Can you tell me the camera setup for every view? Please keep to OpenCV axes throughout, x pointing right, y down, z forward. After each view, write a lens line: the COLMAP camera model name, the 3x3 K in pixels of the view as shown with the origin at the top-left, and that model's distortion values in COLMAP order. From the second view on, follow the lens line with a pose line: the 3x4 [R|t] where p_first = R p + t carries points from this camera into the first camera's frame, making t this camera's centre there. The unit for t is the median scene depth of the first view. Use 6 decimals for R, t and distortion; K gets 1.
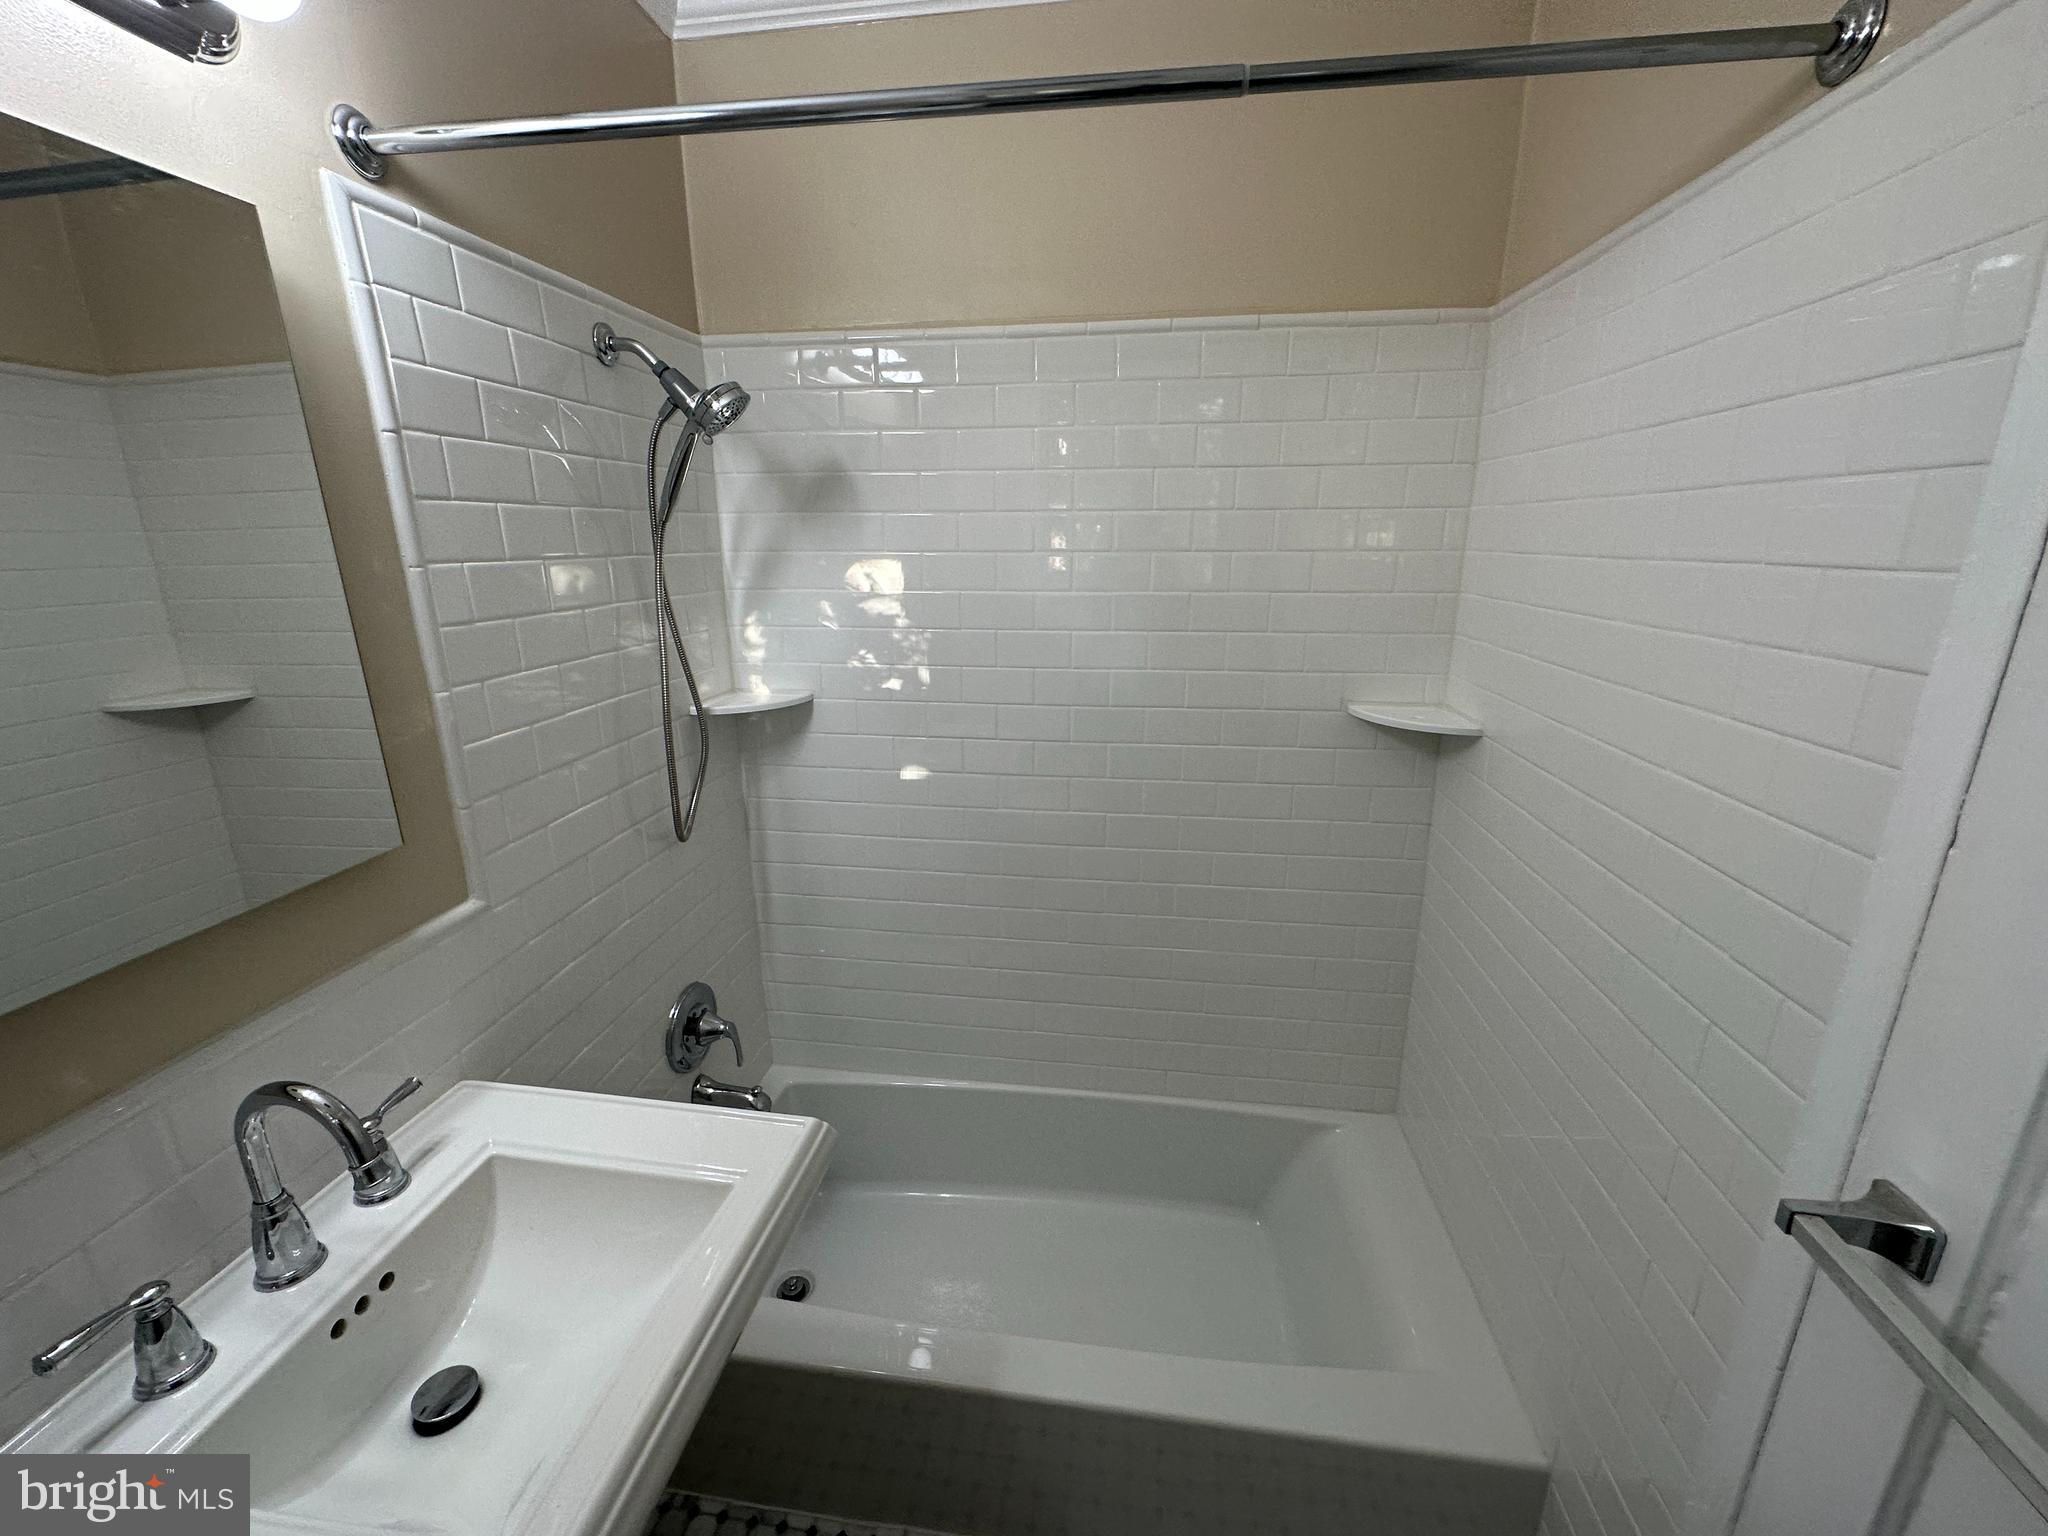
lens RADIAL K [[819.3, 0, 1024.0], [0, 819.3, 768.0], [0, 0, 1]] dist [0.001658, -0.000244]
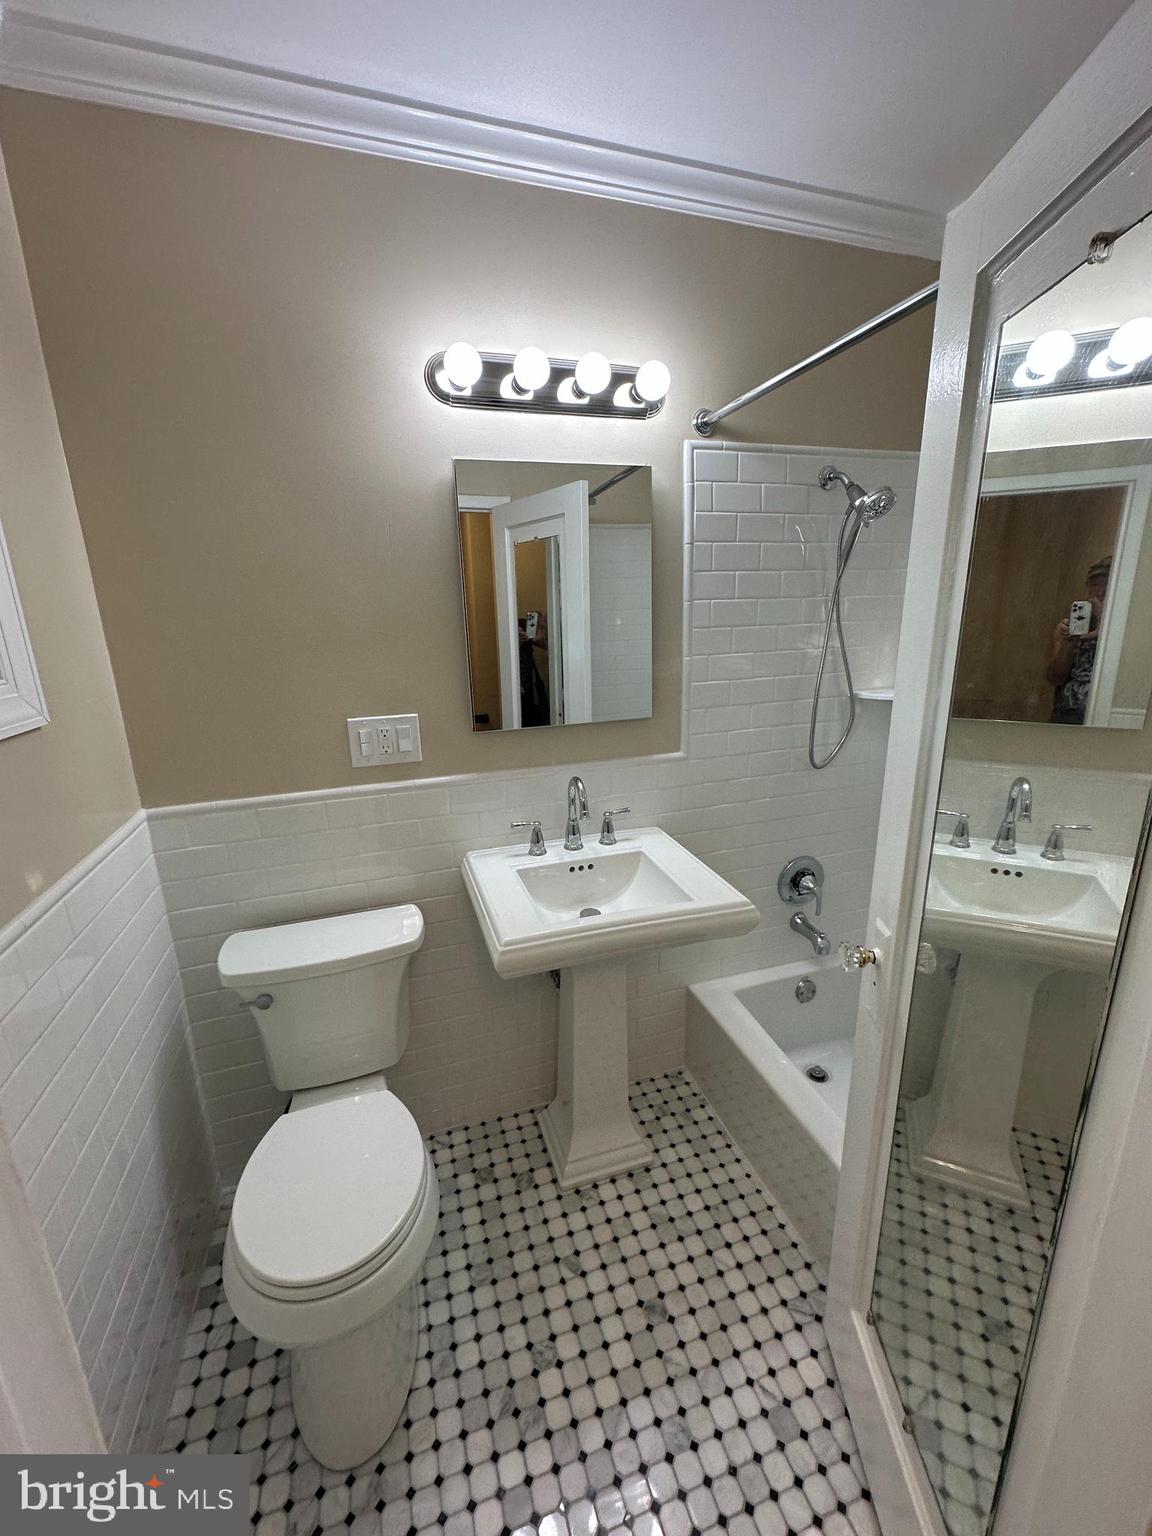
lens RADIAL K [[614.5, 0, 580.0], [0, 614.5, 766.1], [0, 0, 1]] dist [0.001658, -0.000244]
pose [[0.443804, 0.224846, -0.867458, 0.715676], [-0.220793, 0.965605, 0.137325, 0.030929], [0.868498, 0.130583, 0.478183, -0.030902]]
